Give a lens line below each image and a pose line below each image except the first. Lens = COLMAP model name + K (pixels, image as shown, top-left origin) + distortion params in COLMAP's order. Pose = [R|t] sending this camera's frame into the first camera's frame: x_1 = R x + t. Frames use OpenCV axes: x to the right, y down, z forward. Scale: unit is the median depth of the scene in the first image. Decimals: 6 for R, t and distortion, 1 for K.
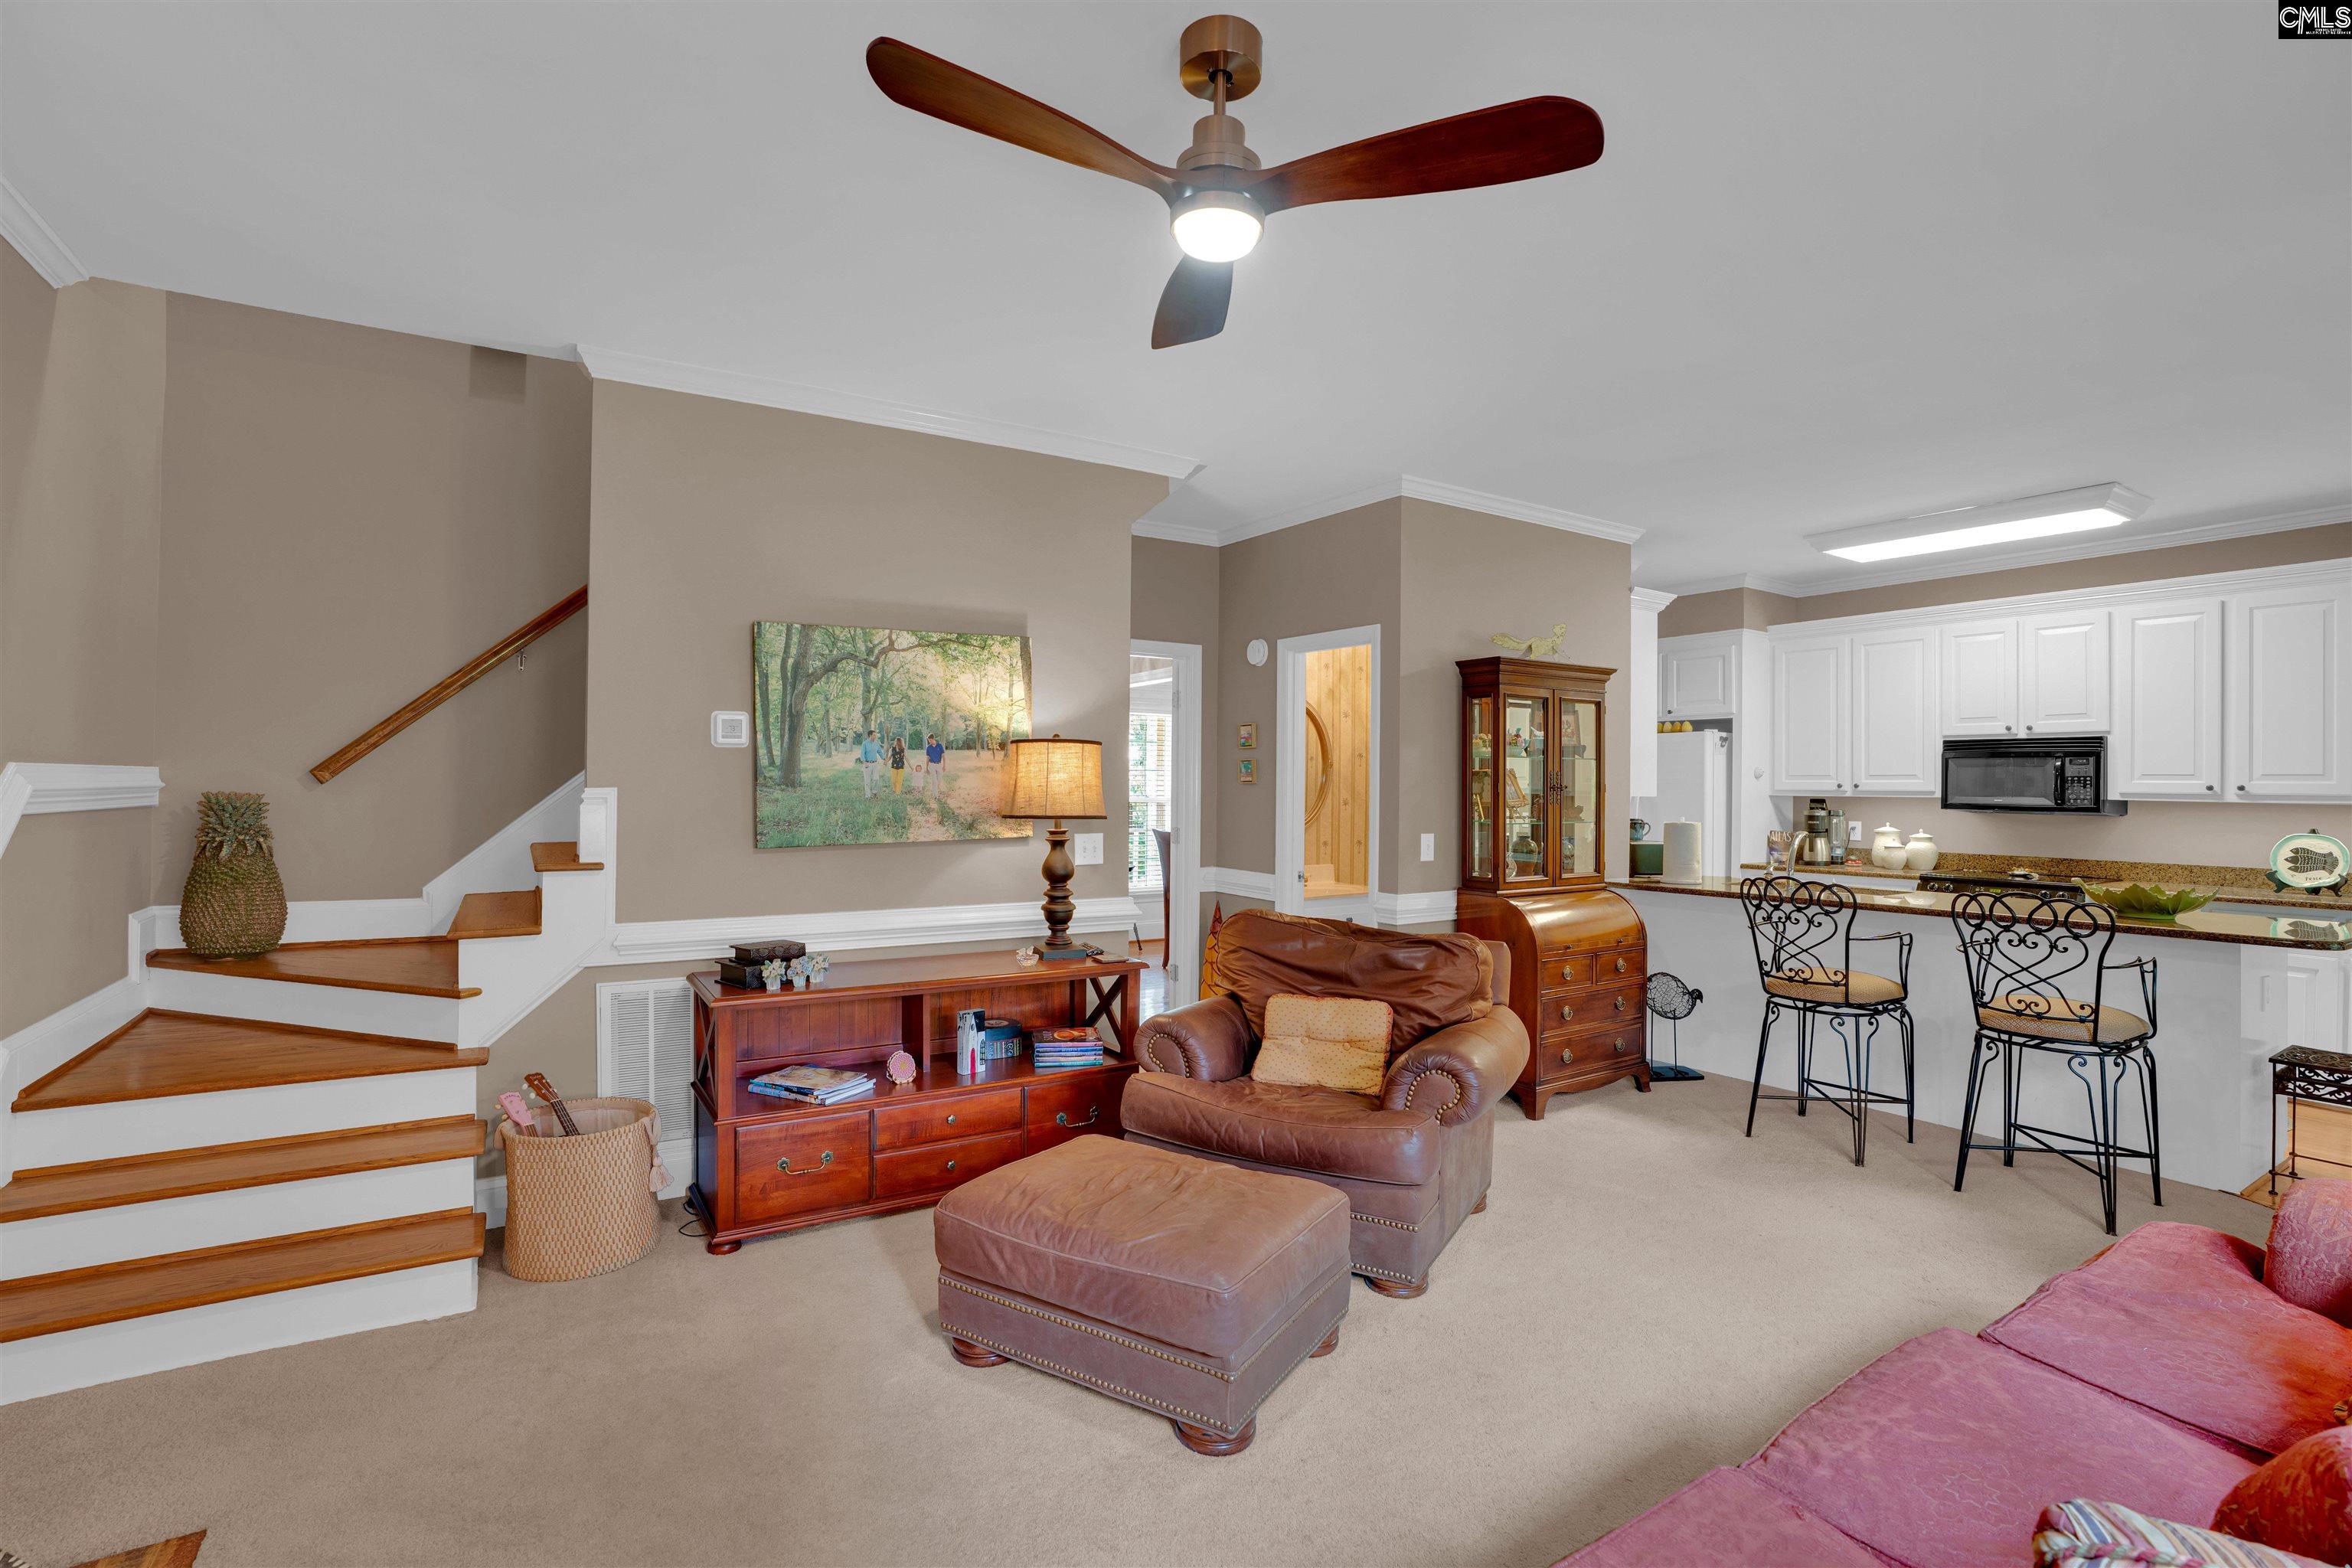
lens RADIAL K [[1093.8, 0, 1171.0], [0, 1093.8, 780.6], [0, 0, 1]] dist [-0.041182, 0.019143]
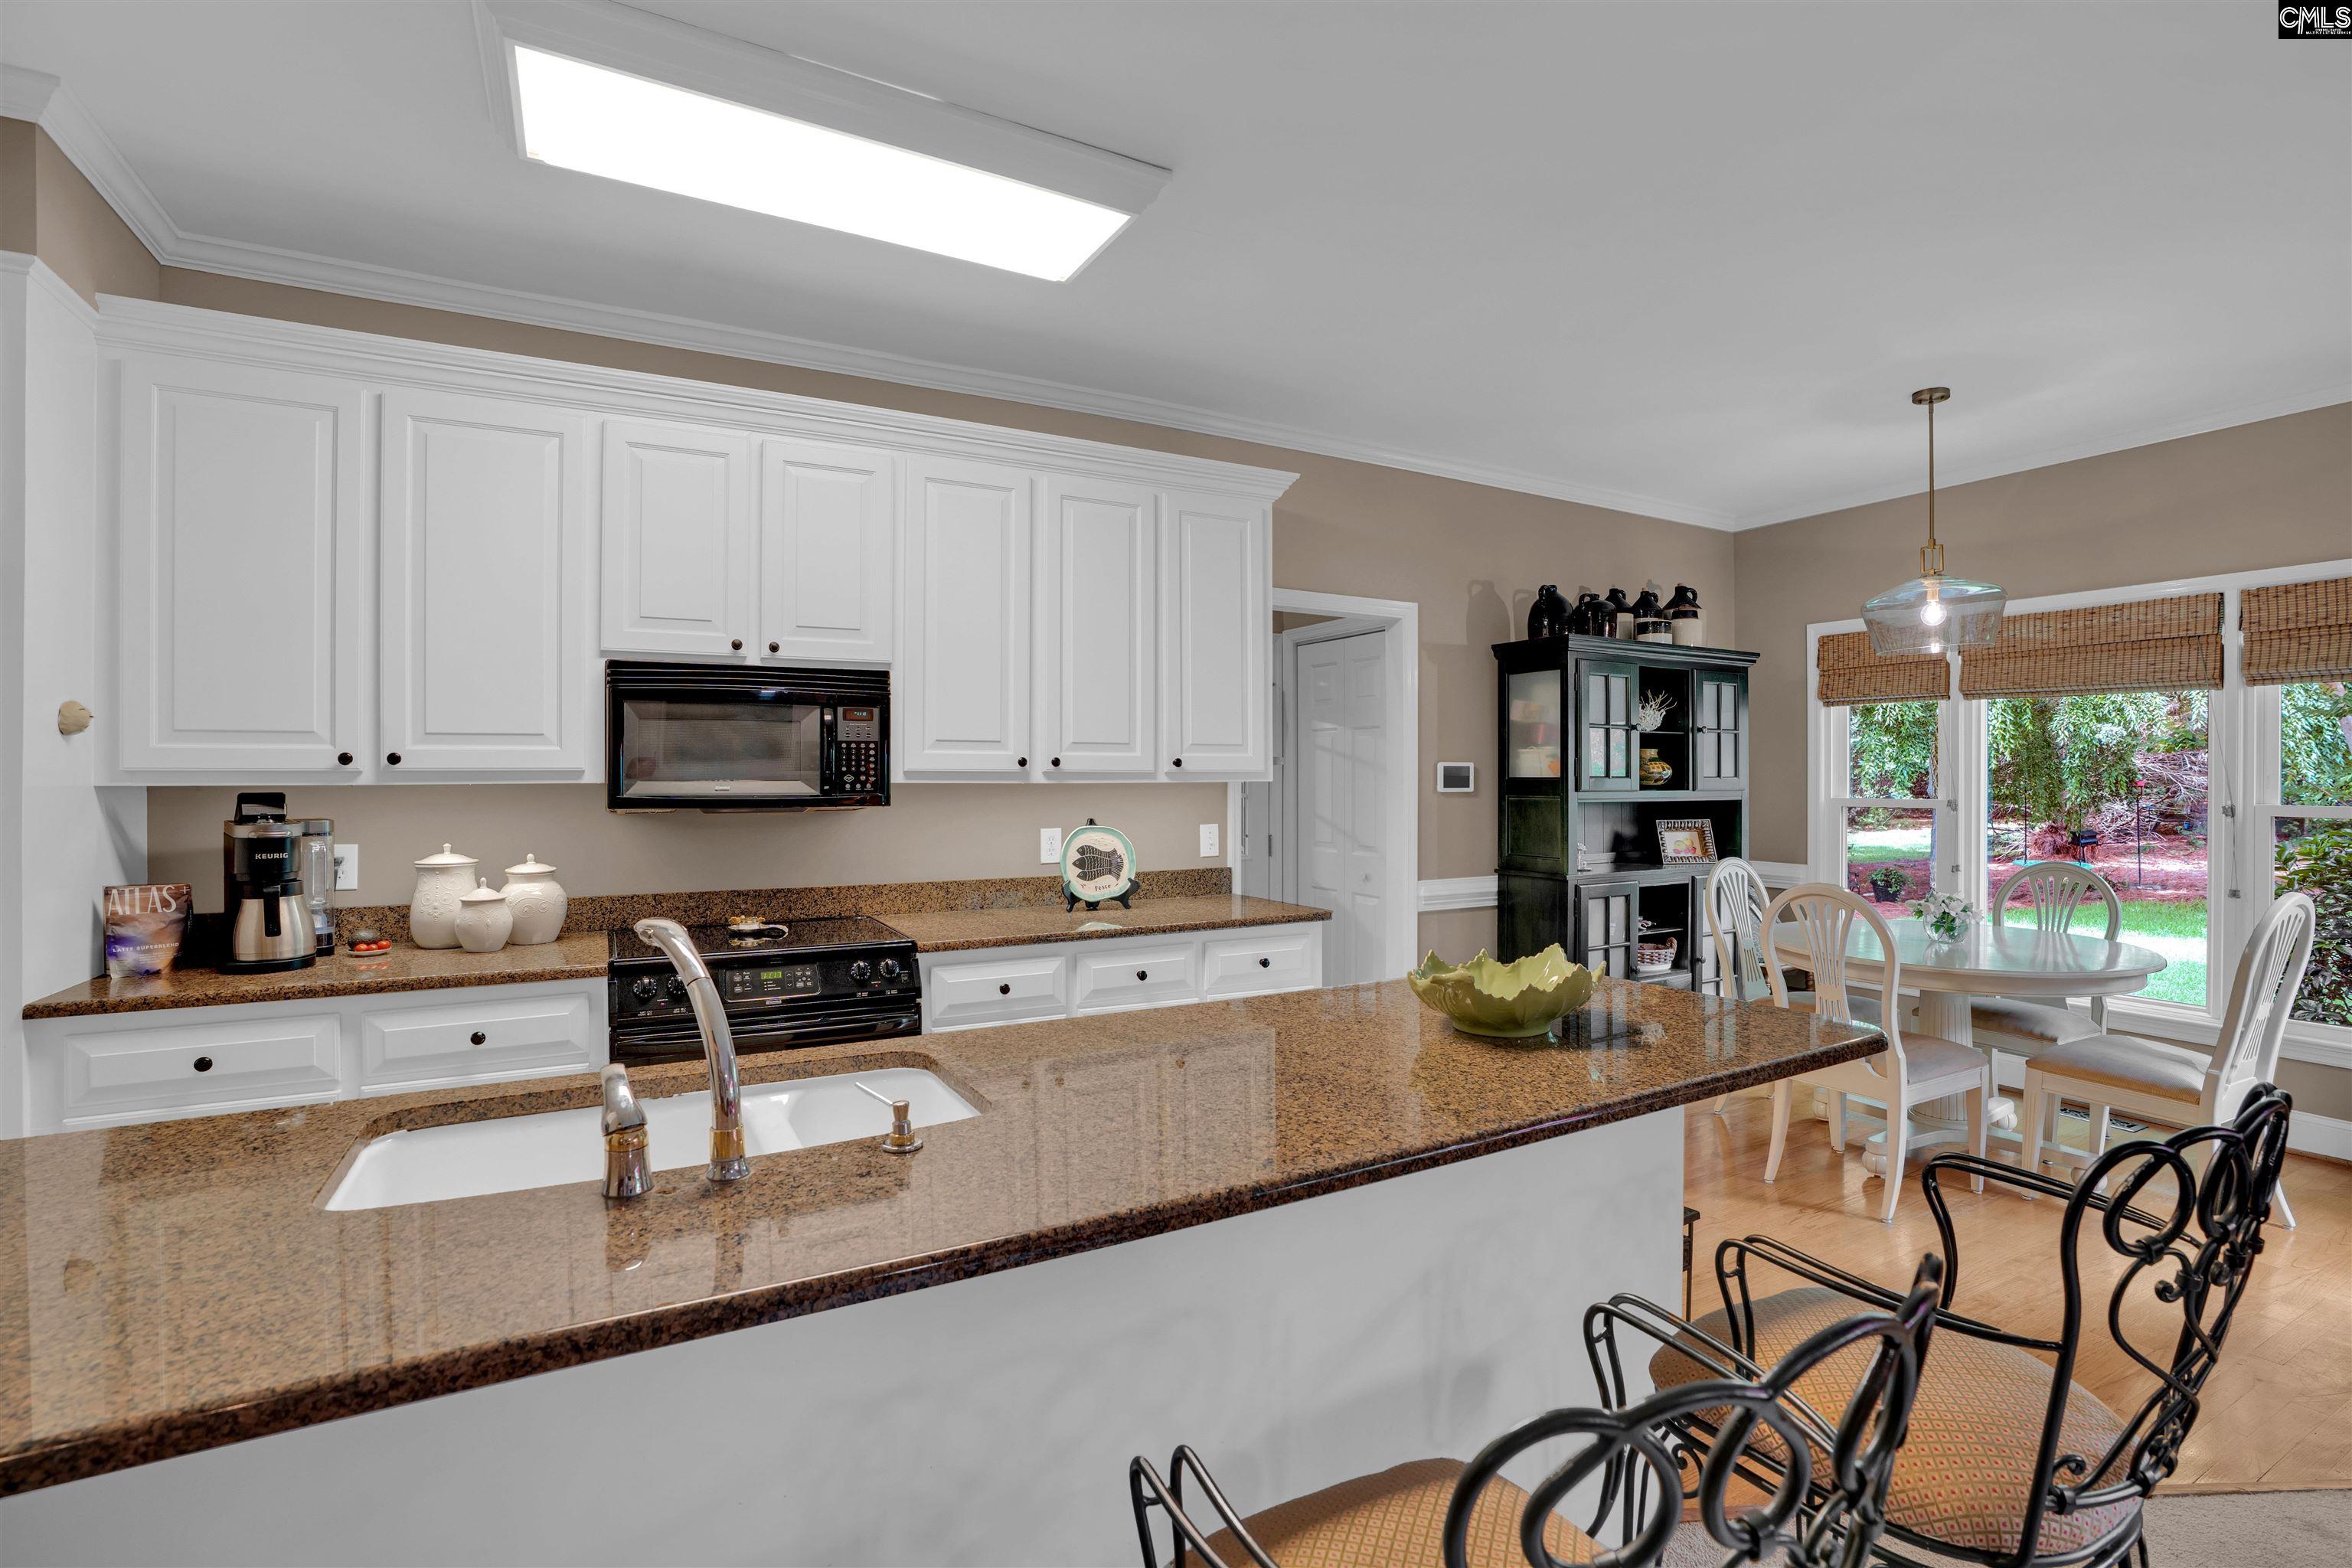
lens RADIAL K [[1093.8, 0, 1171.0], [0, 1093.8, 780.6], [0, 0, 1]] dist [-0.041182, 0.019143]
pose [[0.074891, -0.006515, 0.997170, 0.285333], [0.001706, 0.999978, 0.006405, 0.012705], [-0.997190, 0.001222, 0.074901, 0.766632]]
